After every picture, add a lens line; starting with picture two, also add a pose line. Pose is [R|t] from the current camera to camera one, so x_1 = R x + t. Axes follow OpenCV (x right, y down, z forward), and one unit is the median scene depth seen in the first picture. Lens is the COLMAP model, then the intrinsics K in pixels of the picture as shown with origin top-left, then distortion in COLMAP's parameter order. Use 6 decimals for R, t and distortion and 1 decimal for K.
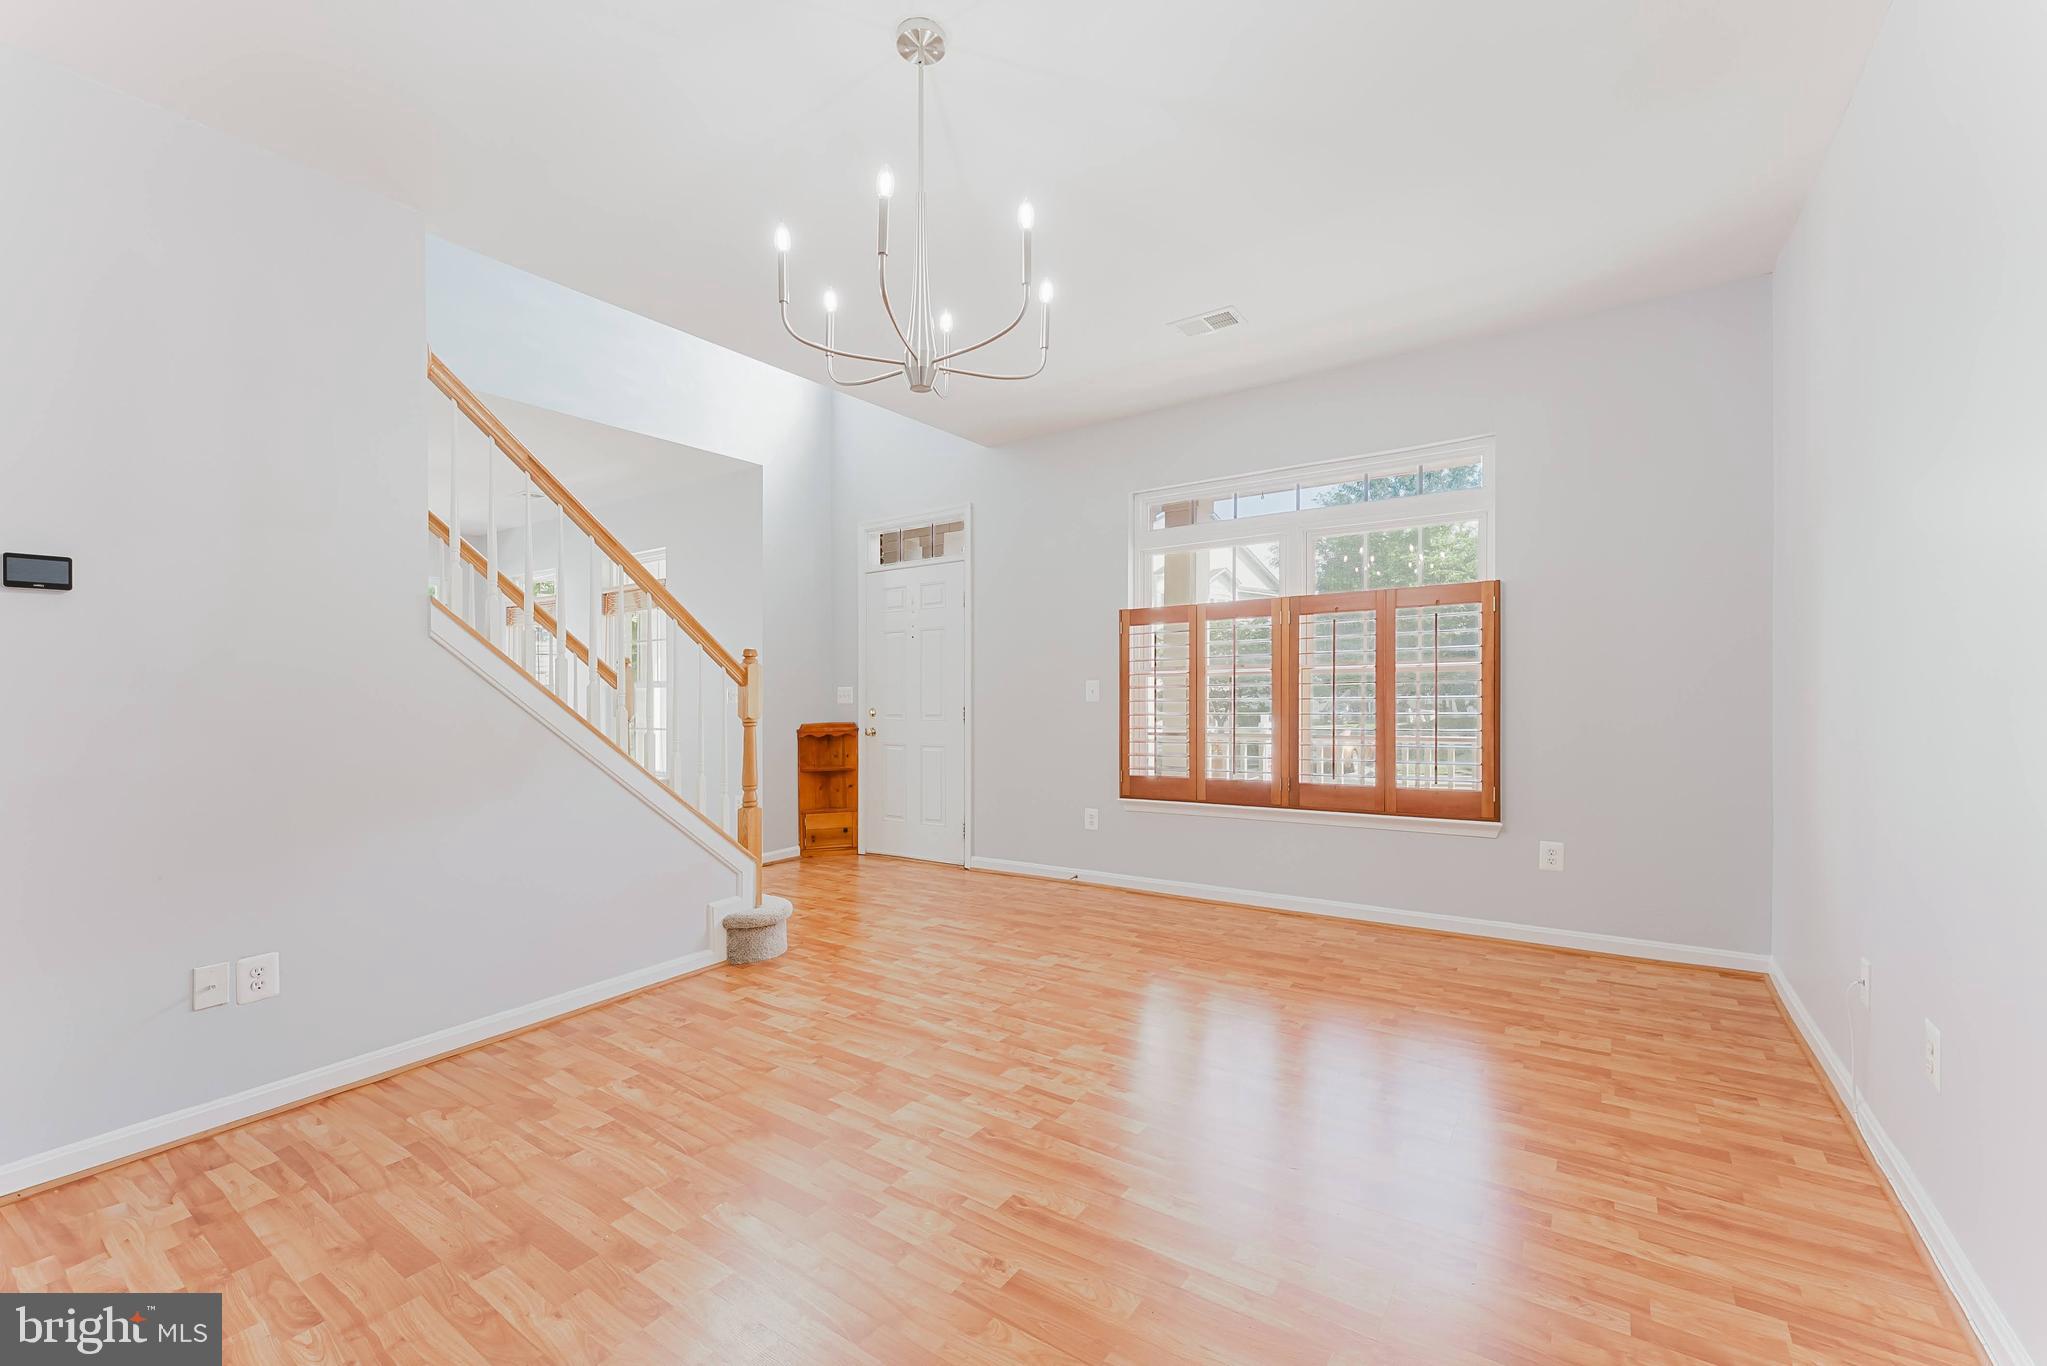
lens RADIAL K [[820.0, 0, 1047.4], [0, 820.0, 672.8], [0, 0, 1]] dist [0.000817, 0.000423]
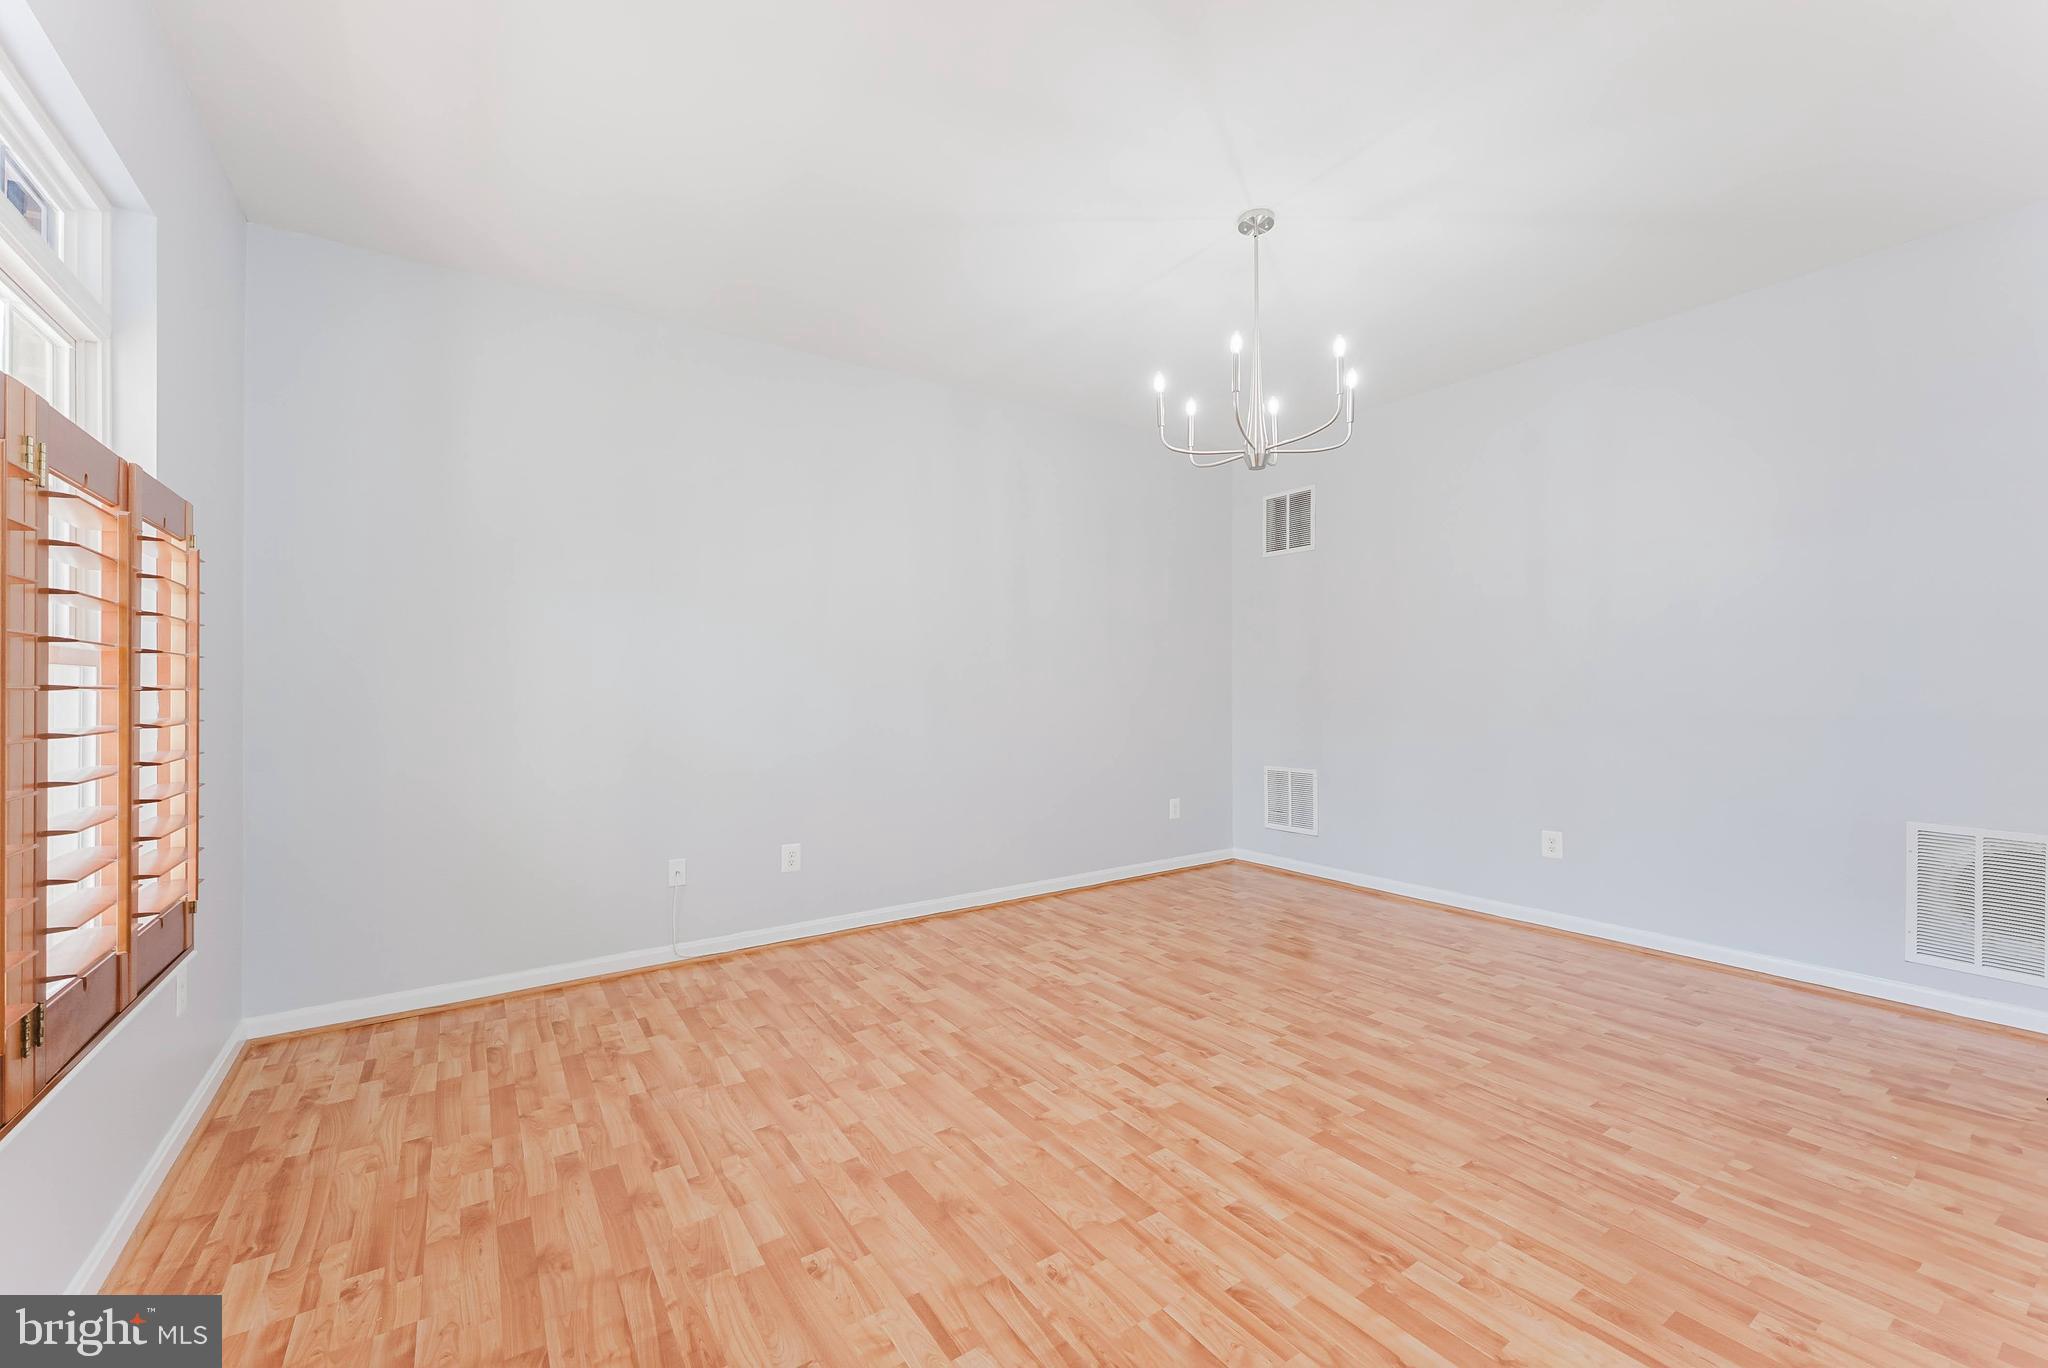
lens RADIAL K [[820.4, 0, 1047.9], [0, 820.4, 673.8], [0, 0, 1]] dist [0.000817, 0.000423]
pose [[-0.933924, 0.030155, 0.356198, -0.244544], [0.015319, 0.998896, -0.044398, 0.047678], [-0.357144, -0.036008, -0.933355, 1.791408]]
